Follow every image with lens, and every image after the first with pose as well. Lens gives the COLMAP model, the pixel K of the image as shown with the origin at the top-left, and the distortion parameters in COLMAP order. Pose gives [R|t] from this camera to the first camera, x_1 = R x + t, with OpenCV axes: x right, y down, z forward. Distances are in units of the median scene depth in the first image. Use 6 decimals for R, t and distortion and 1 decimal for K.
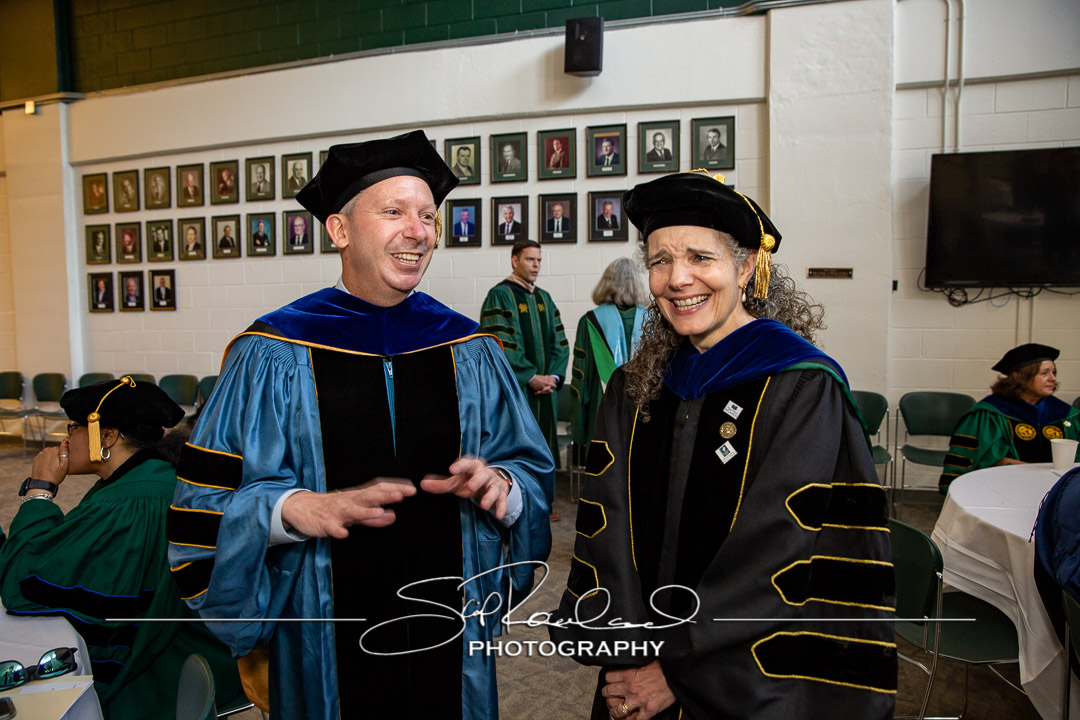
lens RADIAL K [[742.5, 0, 566.5], [0, 742.5, 339.4], [0, 0, 1]] dist [-0.090803, 0.073899]
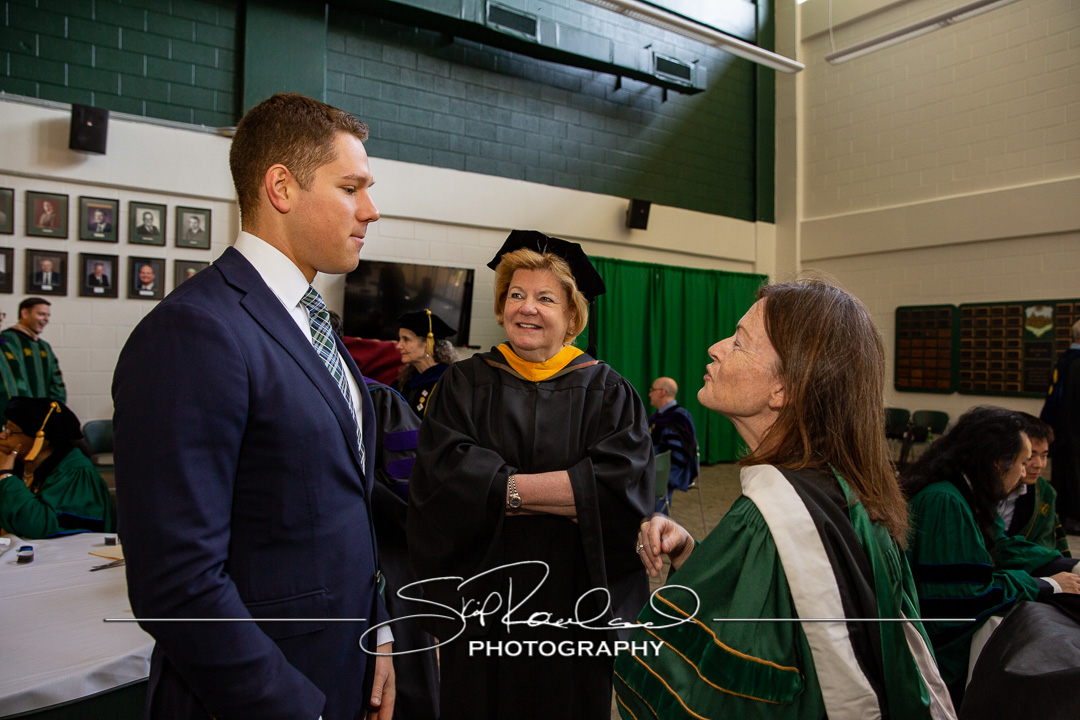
lens RADIAL K [[773.9, 0, 543.1], [0, 773.9, 362.3], [0, 0, 1]] dist [-0.071110, 0.050517]
pose [[0.640162, 0.009462, 0.768182, -0.416438], [0.012859, 0.999652, -0.023029, 0.007975], [-0.768132, 0.024621, 0.639818, -0.306727]]
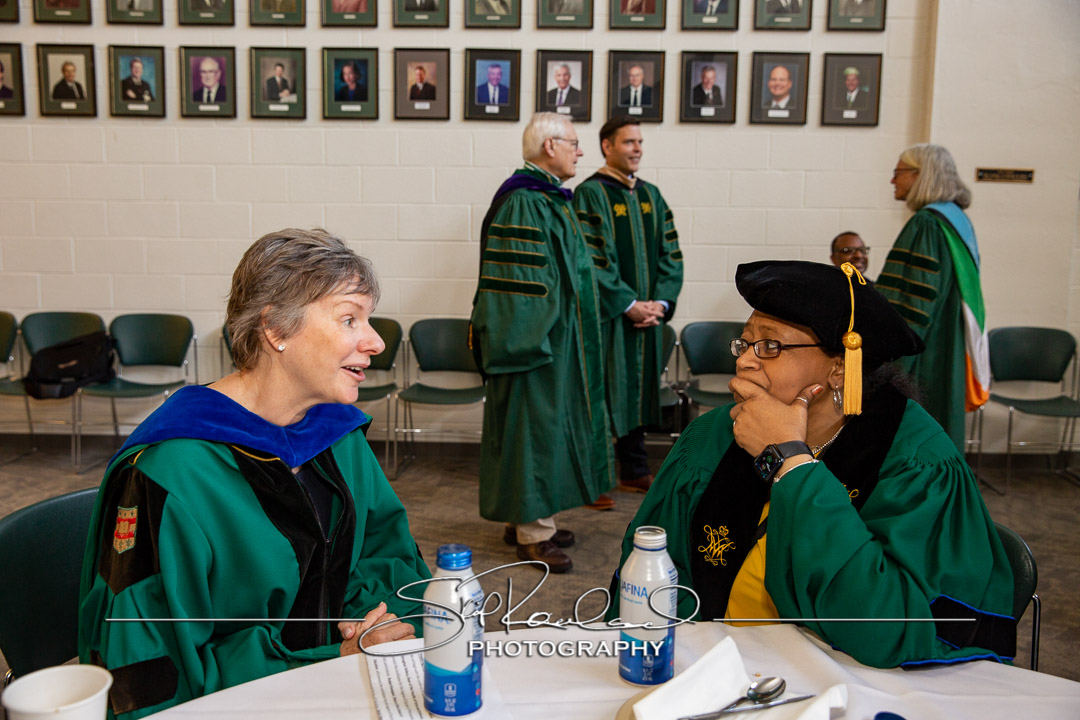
lens RADIAL K [[1030.6, 0, 523.2], [0, 1030.6, 356.0], [0, 0, 1]] dist [0.028122, 0.000000]
pose [[0.961408, -0.012844, 0.274828, -0.399241], [-0.010020, 0.996612, 0.081631, 0.014706], [-0.274945, -0.081235, 0.958022, 0.060954]]
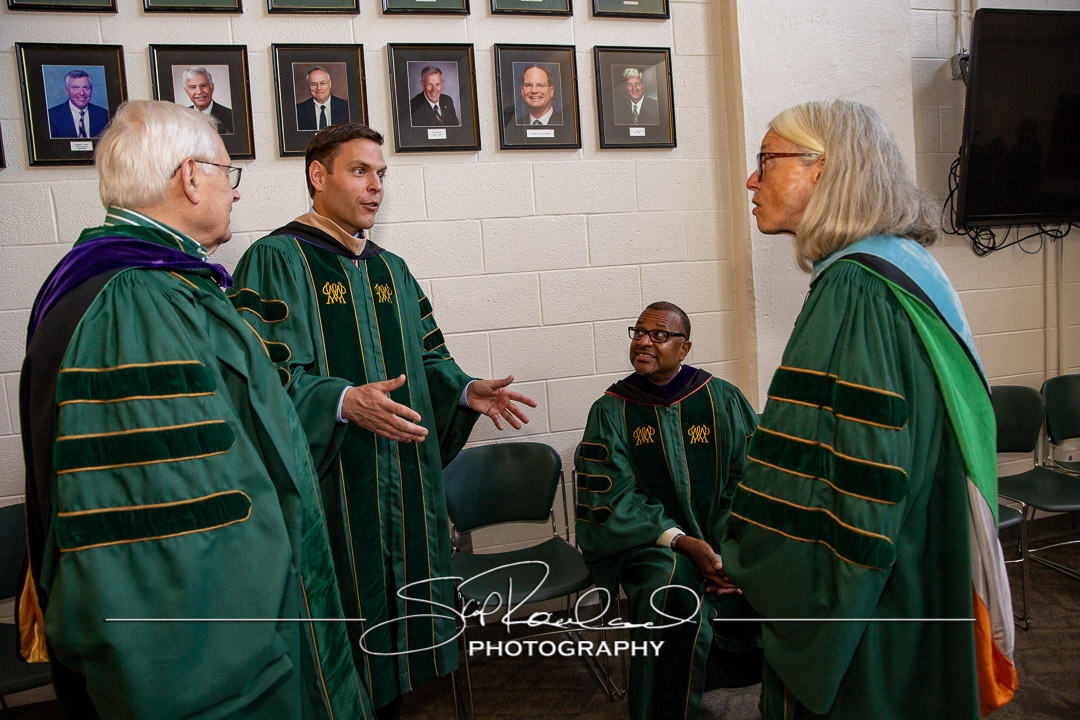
lens RADIAL K [[742.5, 0, 541.4], [0, 742.5, 359.9], [0, 0, 1]] dist [-0.090803, 0.073899]
pose [[0.865181, -0.102959, 0.490776, -0.134803], [0.080040, 0.994501, 0.067533, -0.024152], [-0.495031, -0.019147, 0.868664, 0.549585]]
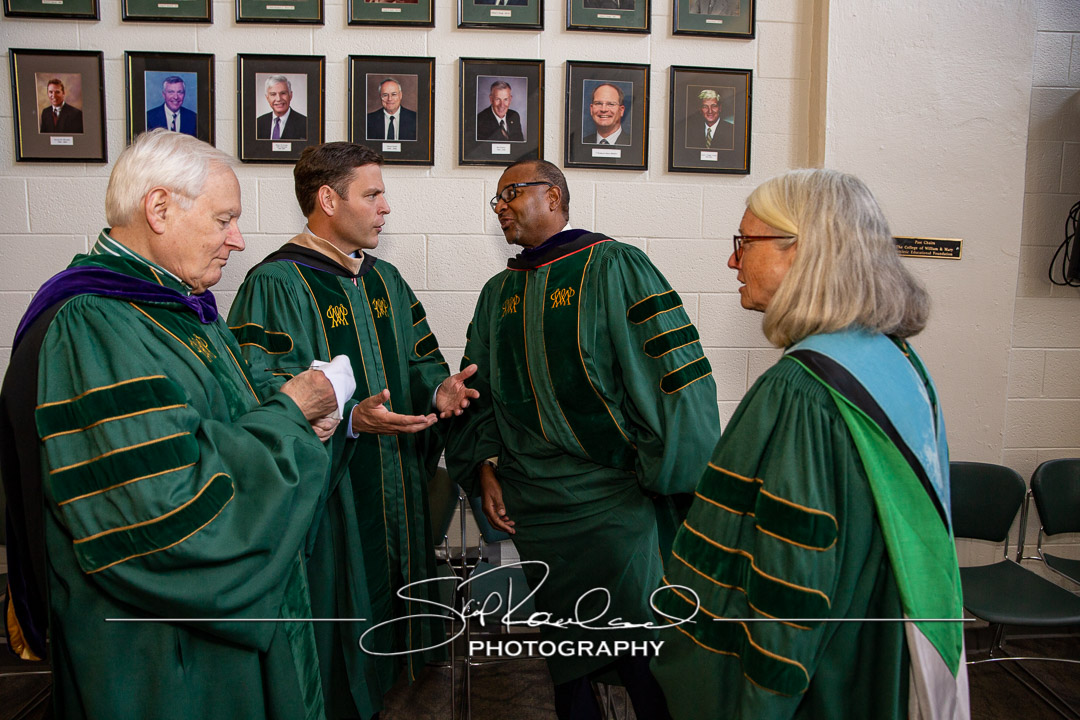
lens RADIAL K [[742.5, 0, 530.2], [0, 742.5, 360.6], [0, 0, 1]] dist [-0.090803, 0.073899]
pose [[0.939785, -0.021485, 0.341090, -0.092865], [-0.003796, 0.997304, 0.073278, -0.040993], [-0.341745, -0.070160, 0.937170, 0.534500]]
